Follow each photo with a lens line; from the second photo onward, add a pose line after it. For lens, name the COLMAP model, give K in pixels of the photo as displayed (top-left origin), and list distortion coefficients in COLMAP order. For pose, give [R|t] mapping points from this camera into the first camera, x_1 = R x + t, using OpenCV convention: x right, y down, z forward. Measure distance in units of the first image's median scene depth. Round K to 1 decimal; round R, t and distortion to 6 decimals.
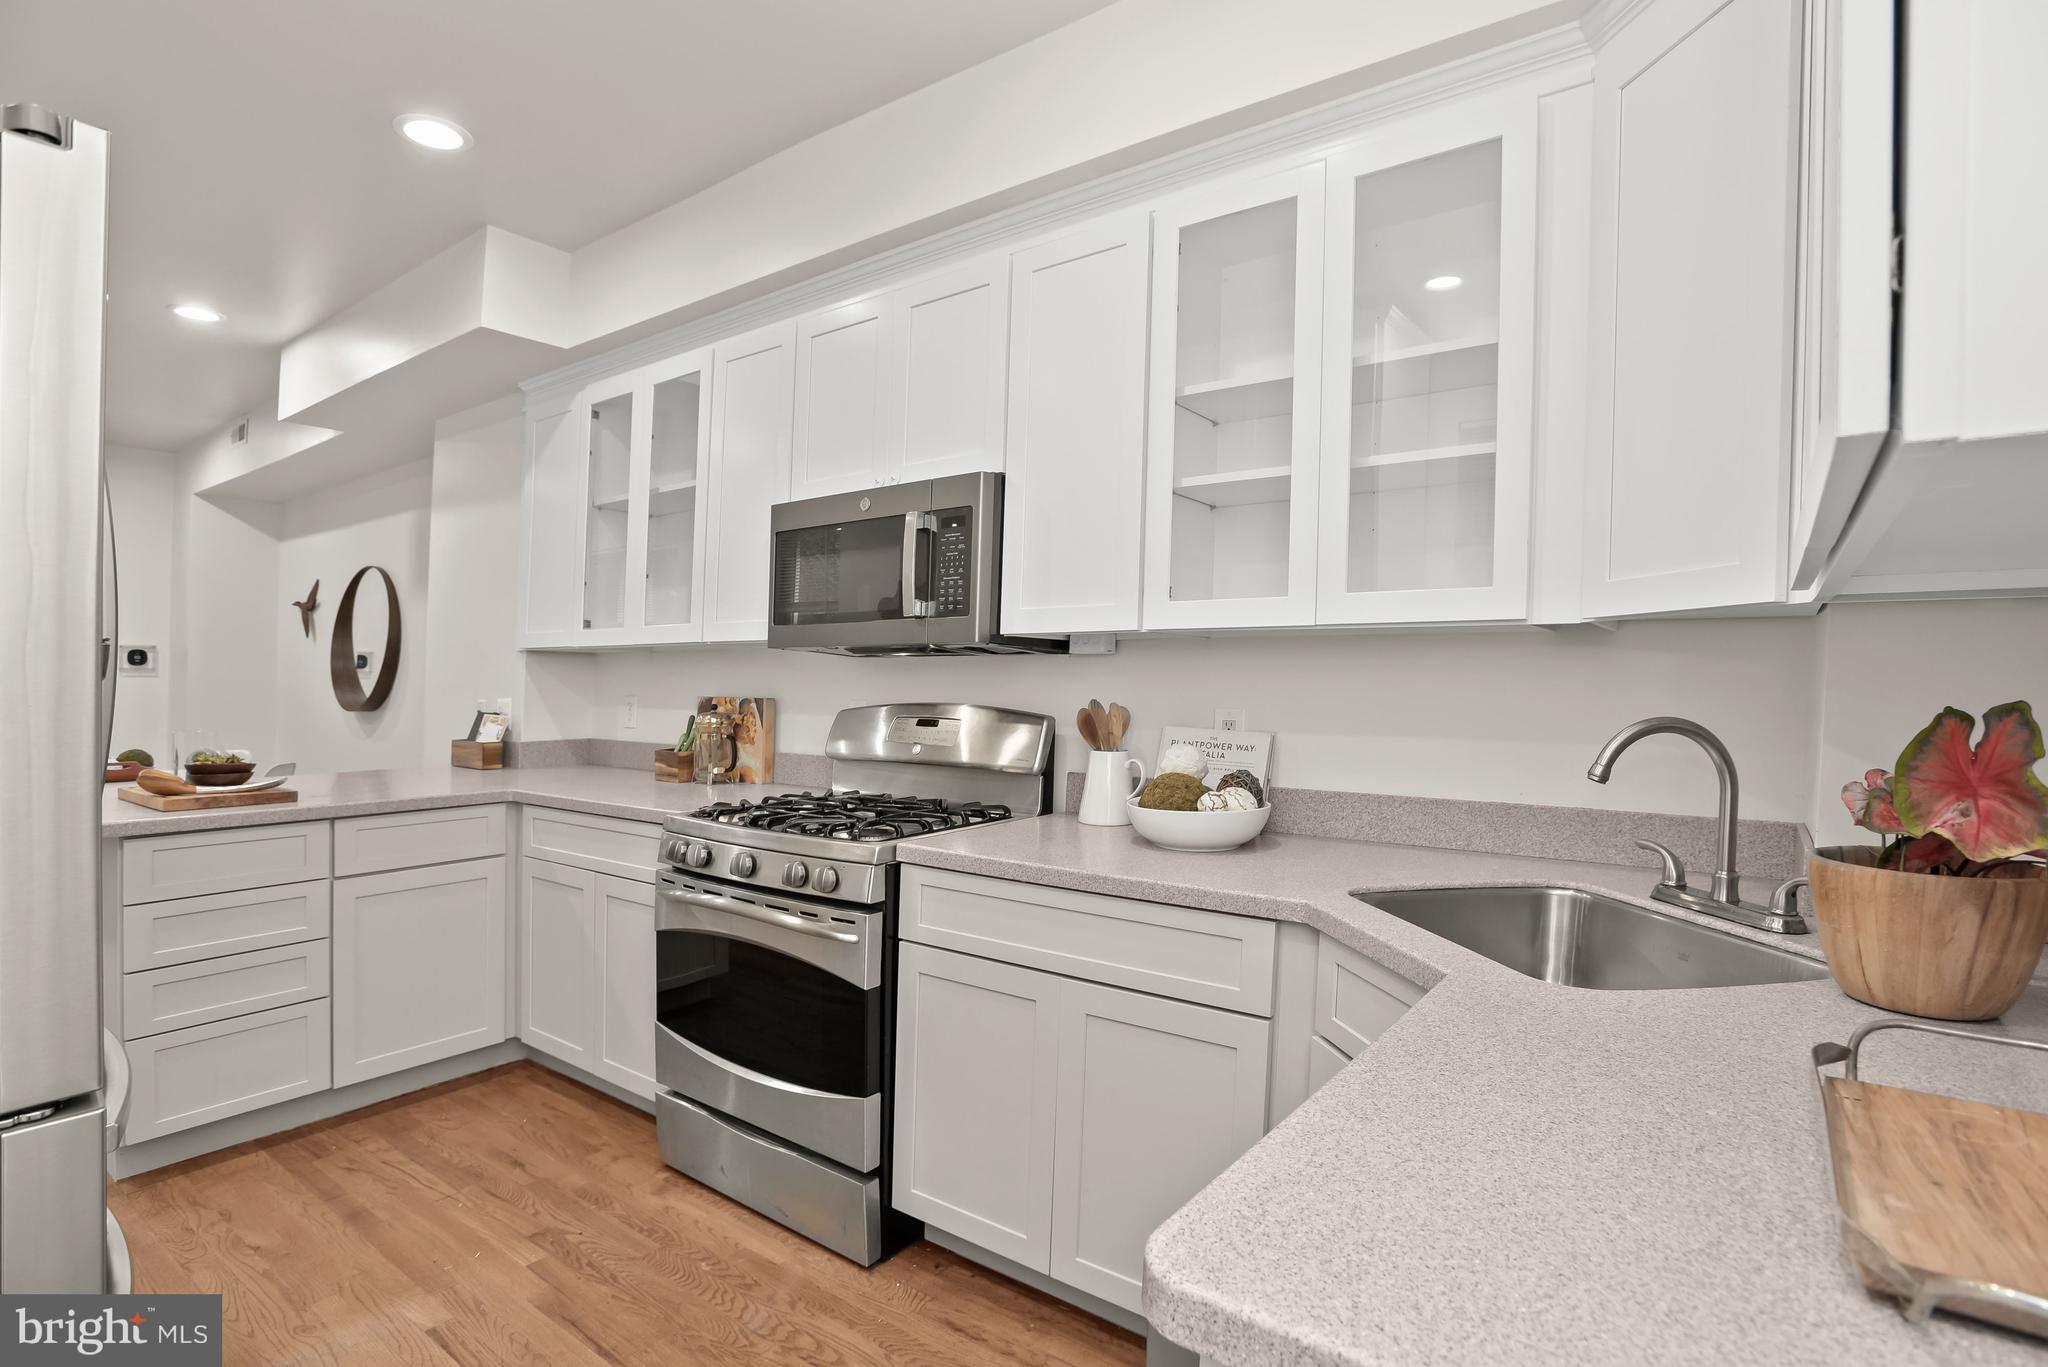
lens RADIAL K [[1012.1, 0, 982.2], [0, 1012.1, 645.2], [0, 0, 1]] dist [-0.025827, 0.000205]
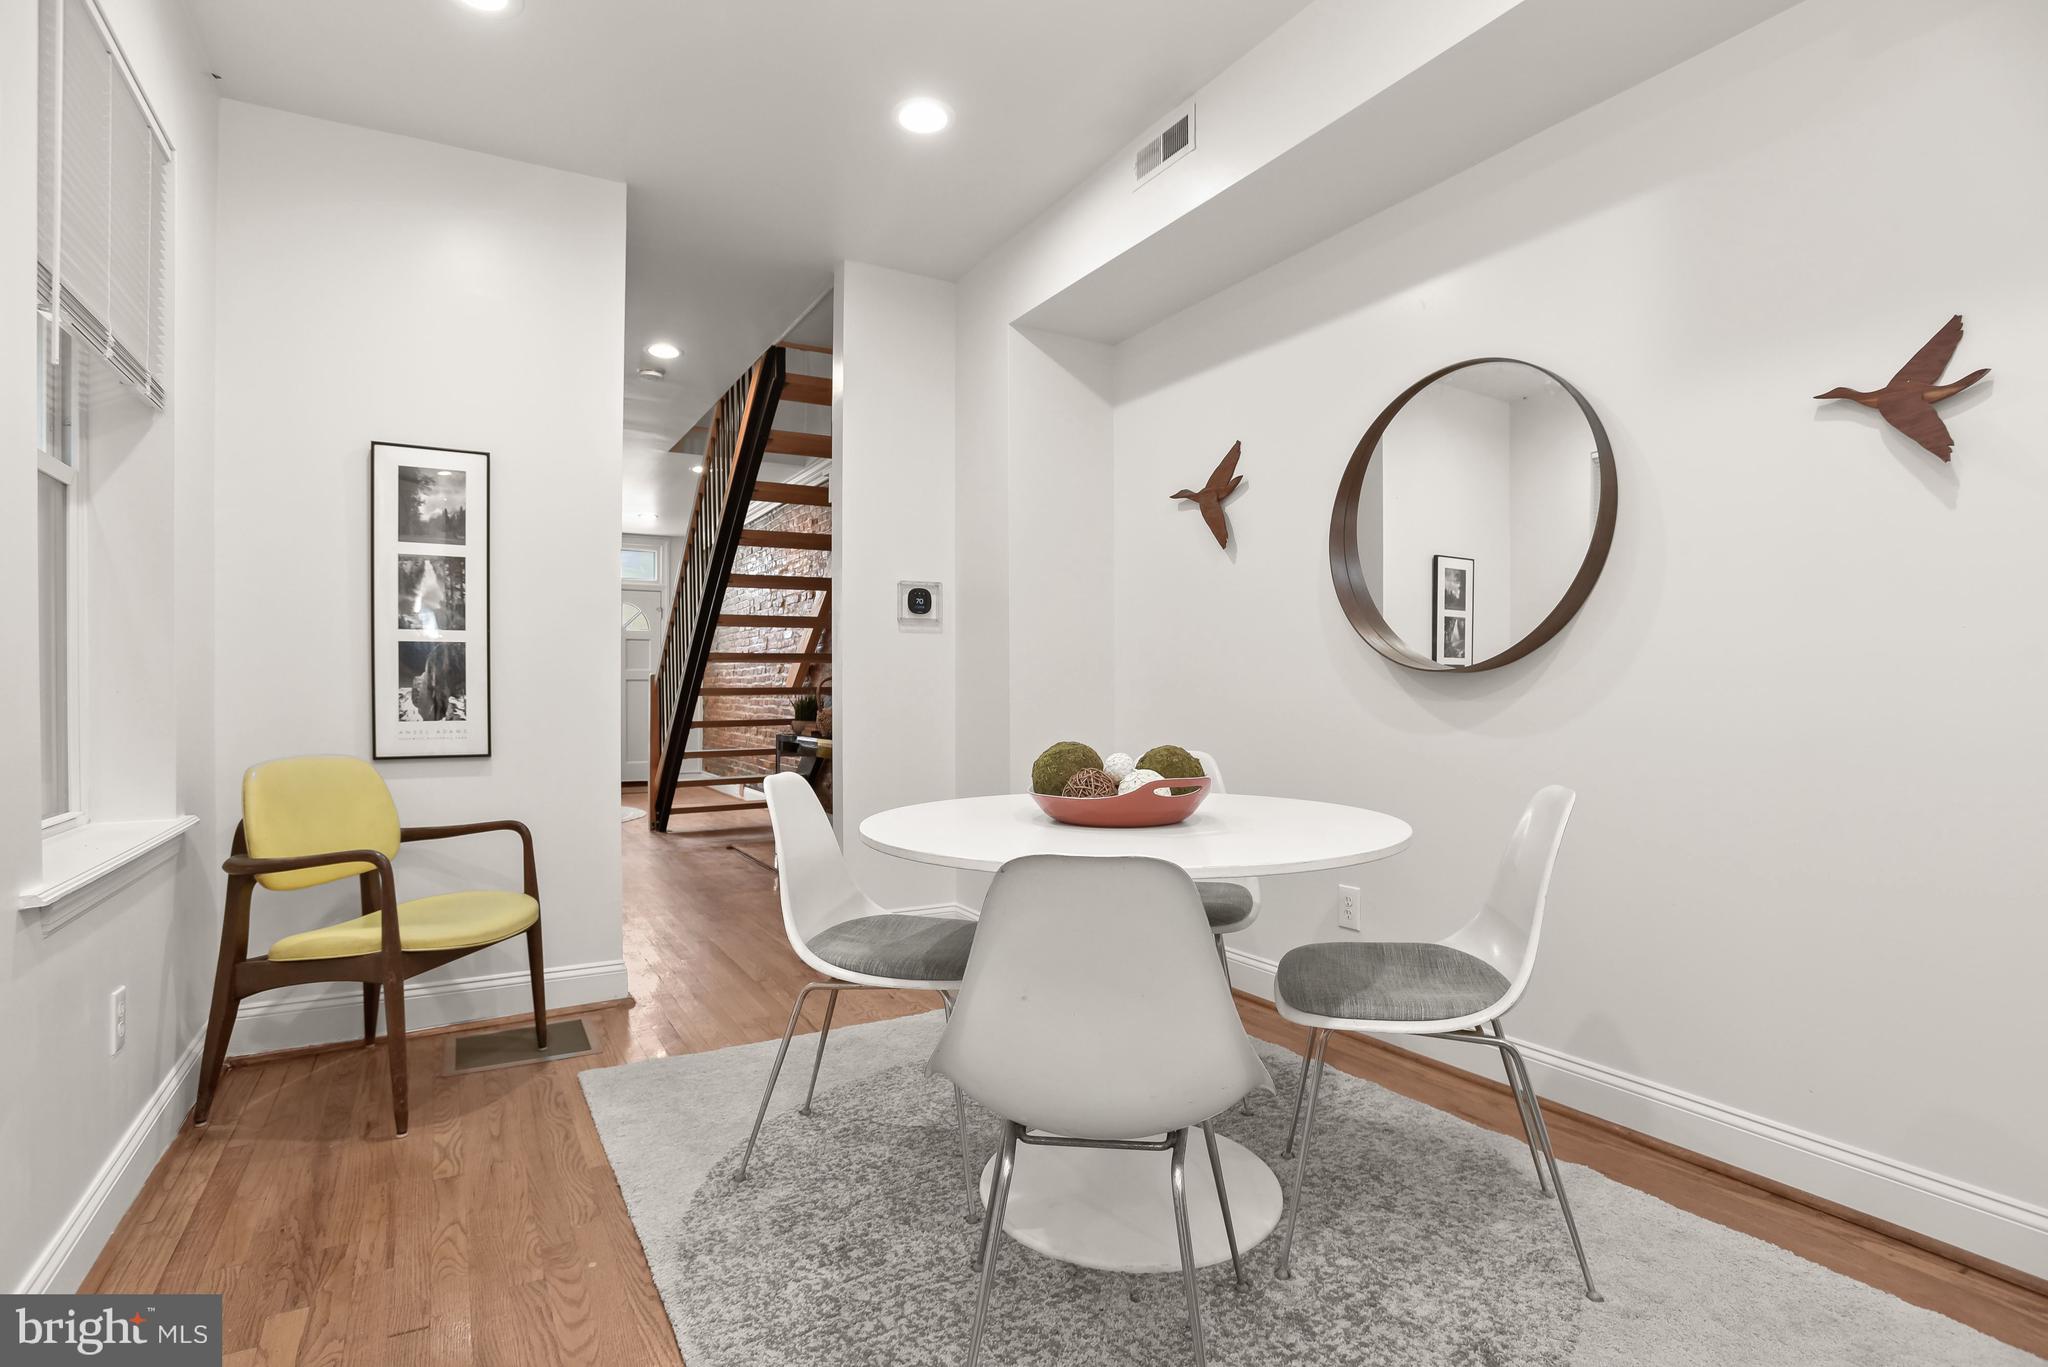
lens RADIAL K [[982.3, 0, 1008.1], [0, 982.3, 669.7], [0, 0, 1]] dist [-0.053902, 0.033631]
pose [[0.931309, -0.014218, -0.363953, -0.976678], [0.020443, 0.999703, 0.013255, 0.083699], [0.363656, -0.019785, 0.931323, 0.746050]]
